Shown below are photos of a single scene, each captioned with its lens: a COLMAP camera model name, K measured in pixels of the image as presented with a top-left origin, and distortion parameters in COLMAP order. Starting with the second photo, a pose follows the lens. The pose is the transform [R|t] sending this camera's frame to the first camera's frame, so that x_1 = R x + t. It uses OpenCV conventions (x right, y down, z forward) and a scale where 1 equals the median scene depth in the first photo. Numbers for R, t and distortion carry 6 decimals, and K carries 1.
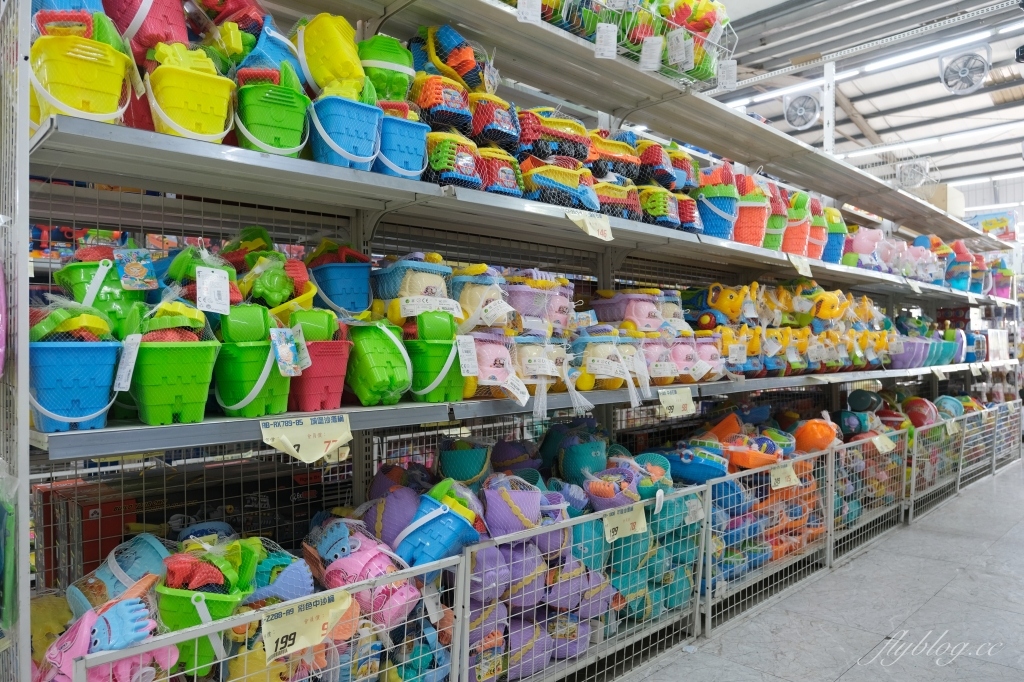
lens RADIAL K [[747.2, 0, 512.0], [0, 747.2, 341.0], [0, 0, 1]] dist [-0.001748, -0.000238]
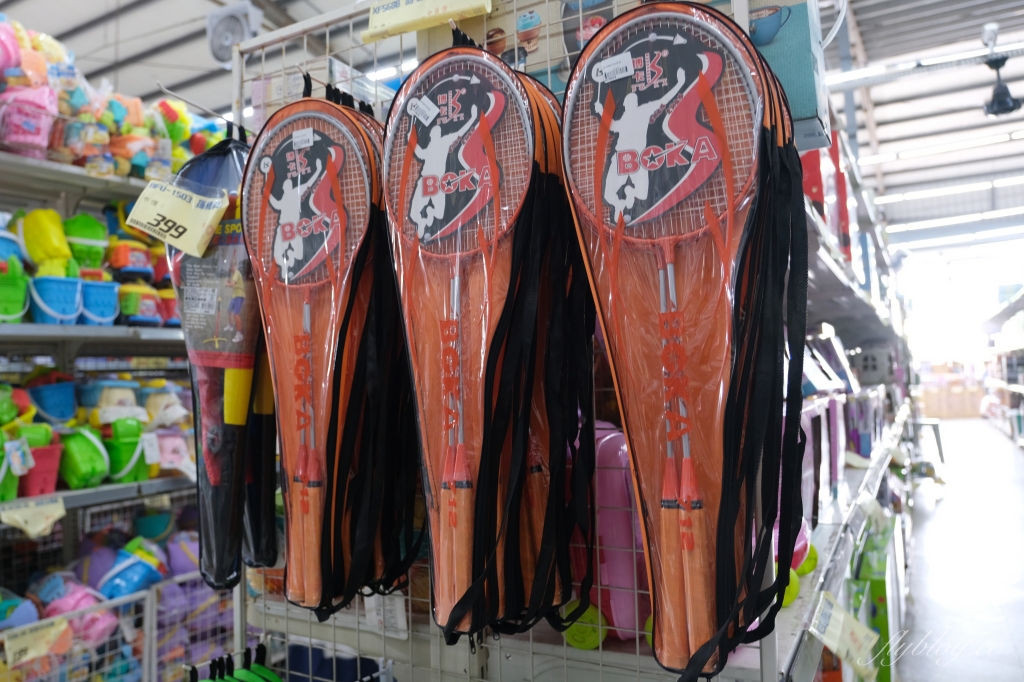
lens RADIAL K [[932.3, 0, 510.3], [0, 932.3, 312.4], [0, 0, 1]] dist [-0.006590, -0.018623]
pose [[0.965226, -0.022907, 0.260410, 0.146001], [0.038225, 0.997814, -0.053911, -0.118052], [-0.258605, 0.061990, 0.963992, -0.901378]]
